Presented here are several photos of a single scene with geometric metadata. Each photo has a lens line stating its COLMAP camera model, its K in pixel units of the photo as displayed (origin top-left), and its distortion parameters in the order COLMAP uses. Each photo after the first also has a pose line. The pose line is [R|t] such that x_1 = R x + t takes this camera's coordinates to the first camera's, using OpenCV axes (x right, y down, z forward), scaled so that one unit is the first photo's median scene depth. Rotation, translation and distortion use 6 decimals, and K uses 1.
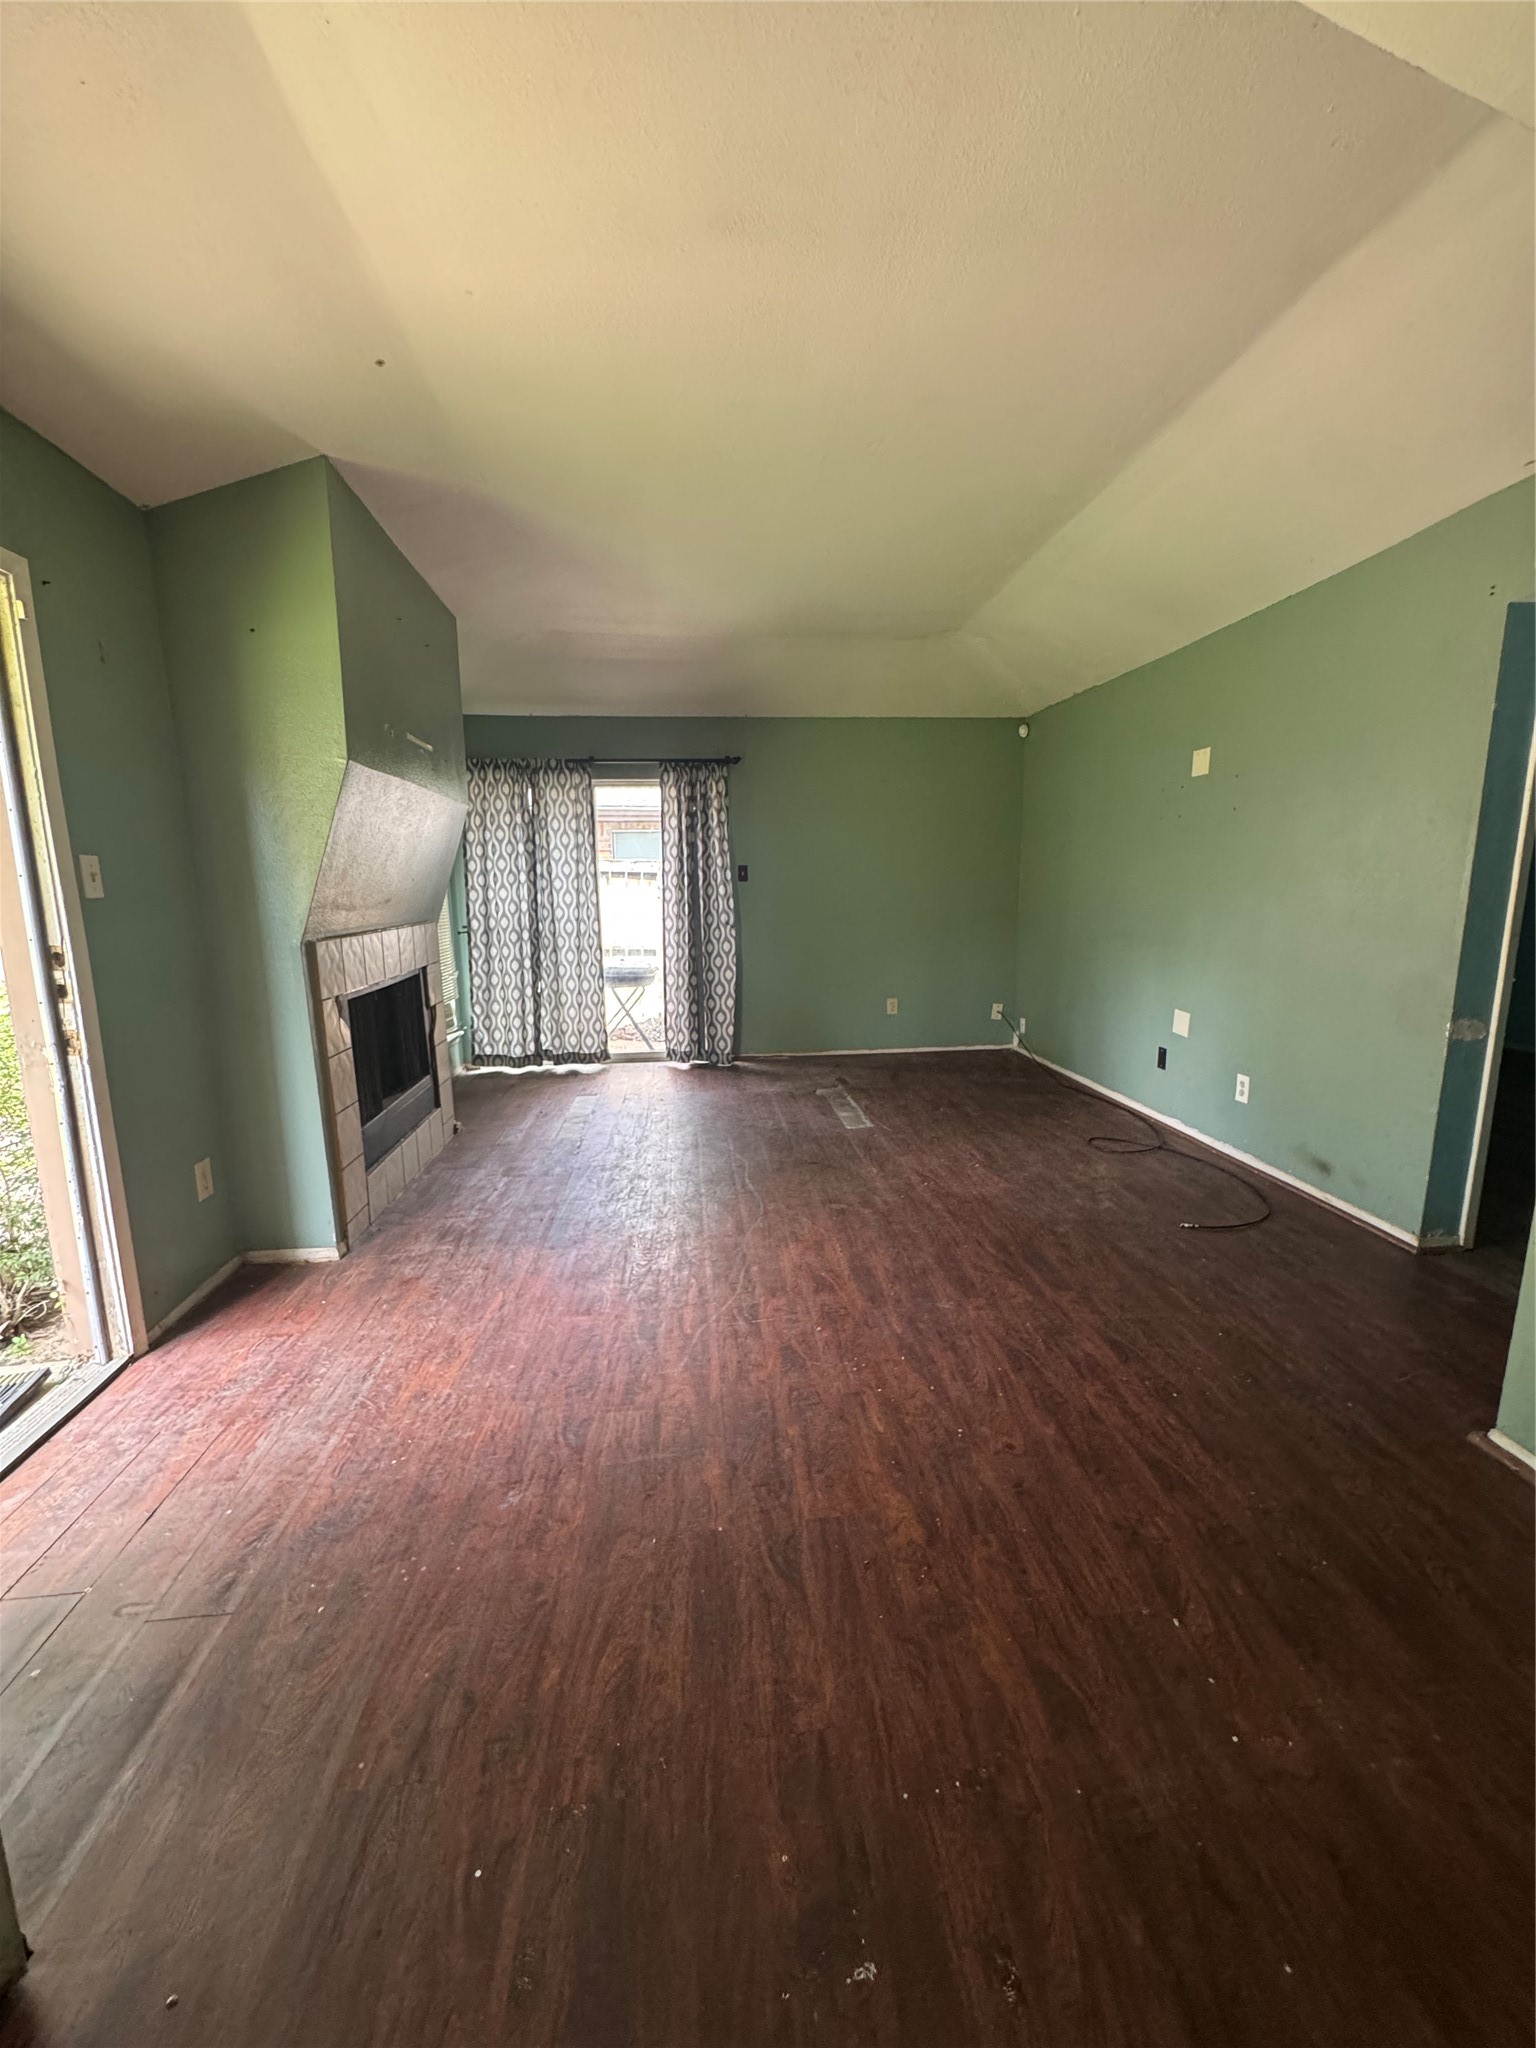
lens RADIAL K [[822.9, 0, 765.6], [0, 822.9, 1030.0], [0, 0, 1]] dist [-0.003605, 0.000008]
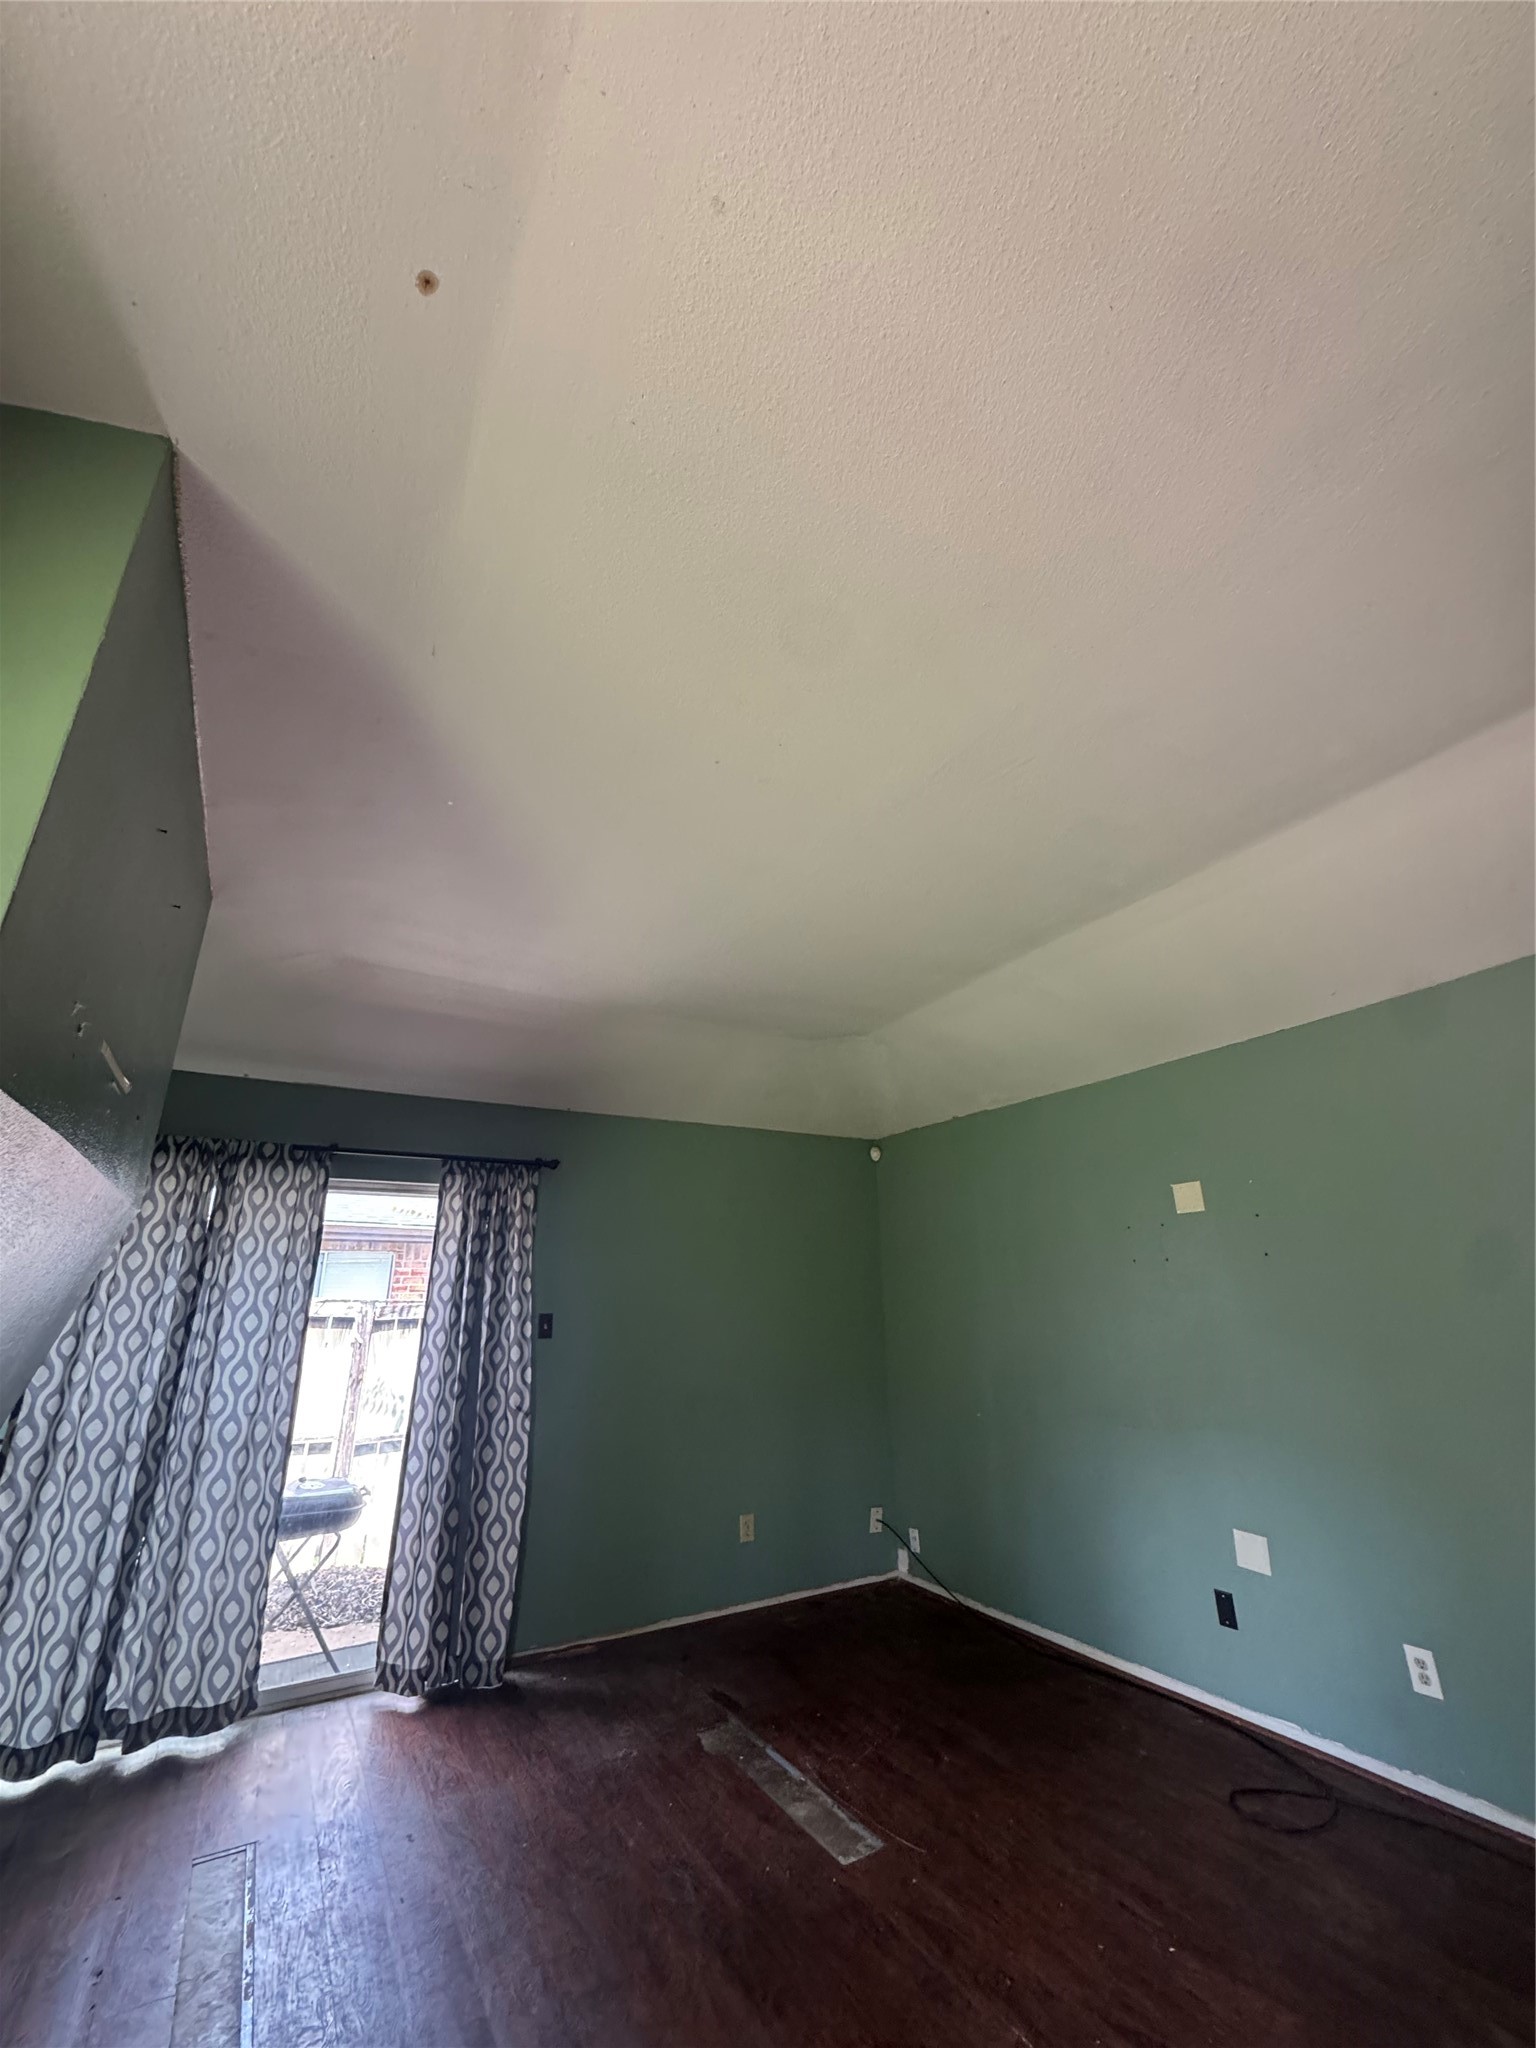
lens RADIAL K [[822.9, 0, 763.1], [0, 822.9, 1021.0], [0, 0, 1]] dist [-0.003605, 0.000008]
pose [[0.913539, 0.132201, 0.384669, -0.162025], [0.074269, 0.875596, -0.477300, -0.076661], [-0.399914, 0.464601, 0.790073, 0.288408]]
